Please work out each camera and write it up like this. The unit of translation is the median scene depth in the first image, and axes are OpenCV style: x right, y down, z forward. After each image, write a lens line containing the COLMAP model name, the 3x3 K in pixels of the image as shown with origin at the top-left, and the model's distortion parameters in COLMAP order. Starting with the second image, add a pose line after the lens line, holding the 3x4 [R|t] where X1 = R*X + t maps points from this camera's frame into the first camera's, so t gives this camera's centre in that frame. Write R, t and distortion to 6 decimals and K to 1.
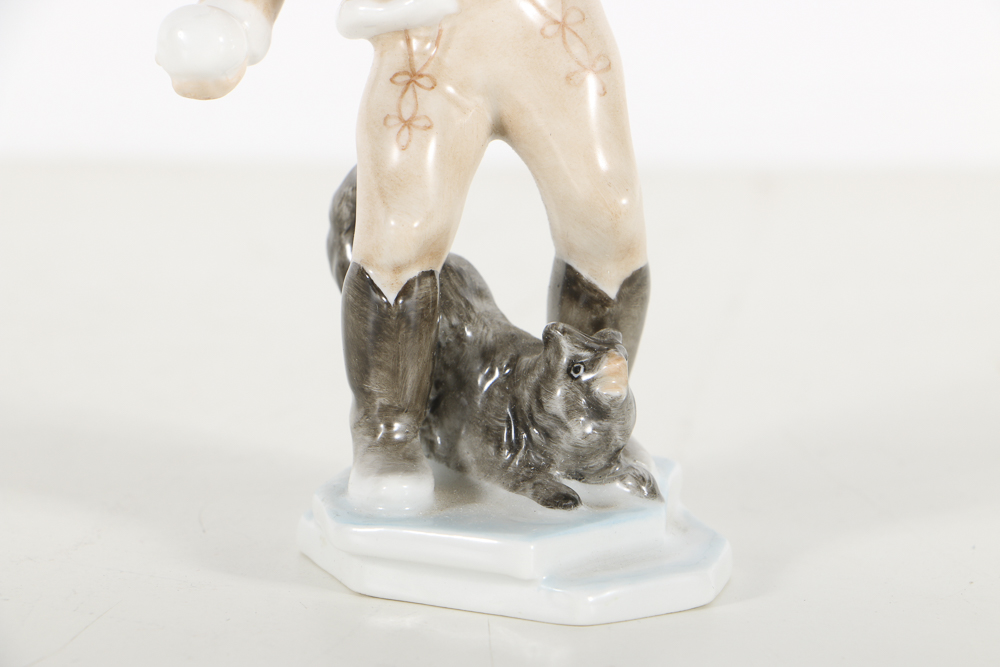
lens RADIAL K [[6110.9, 0, 494.8], [0, 6110.9, 332.0], [0, 0, 1]] dist [1.082458, 0.000000]
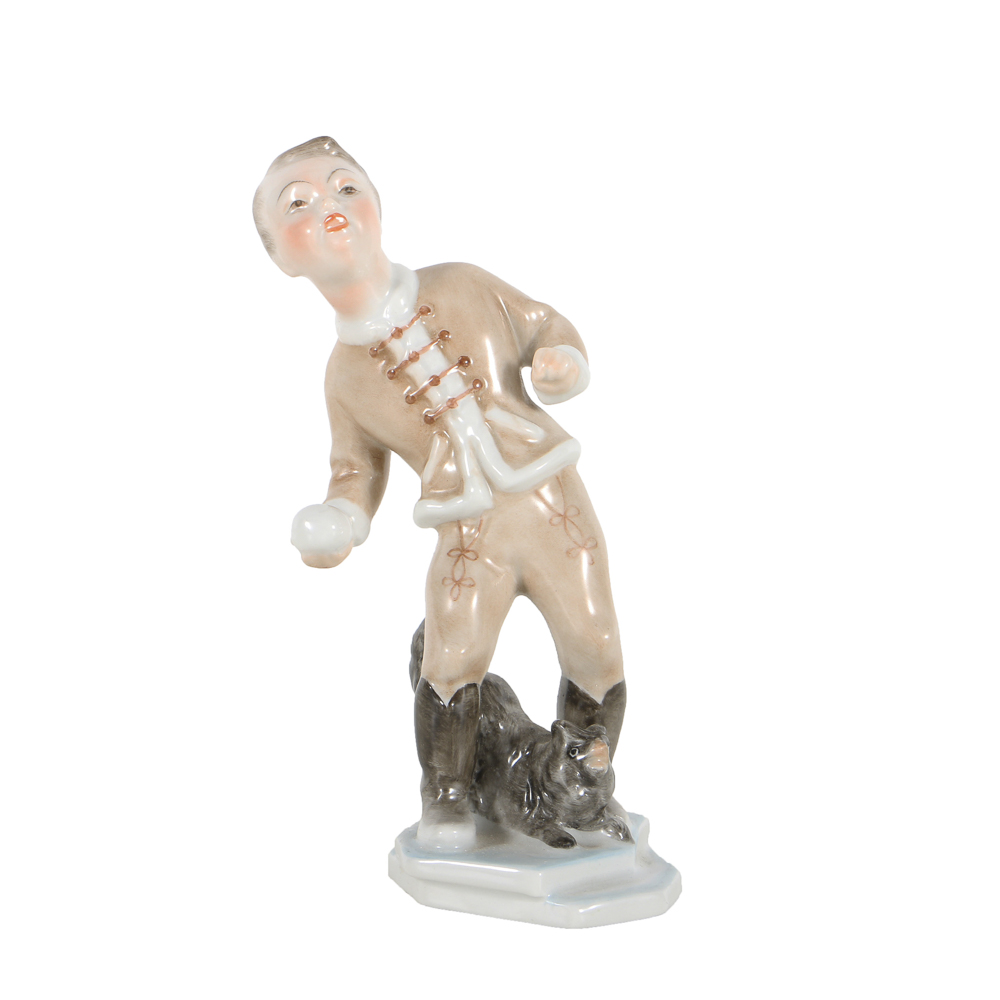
lens RADIAL K [[2983.5, 0, 499.2], [0, 2983.5, 503.9], [0, 0, 1]] dist [0.047790, 0.000000]
pose [[0.999449, 0.000361, -0.033189, 0.019163], [-0.003254, 0.996188, -0.087174, 0.009315], [0.033031, 0.087234, 0.995640, 0.284920]]
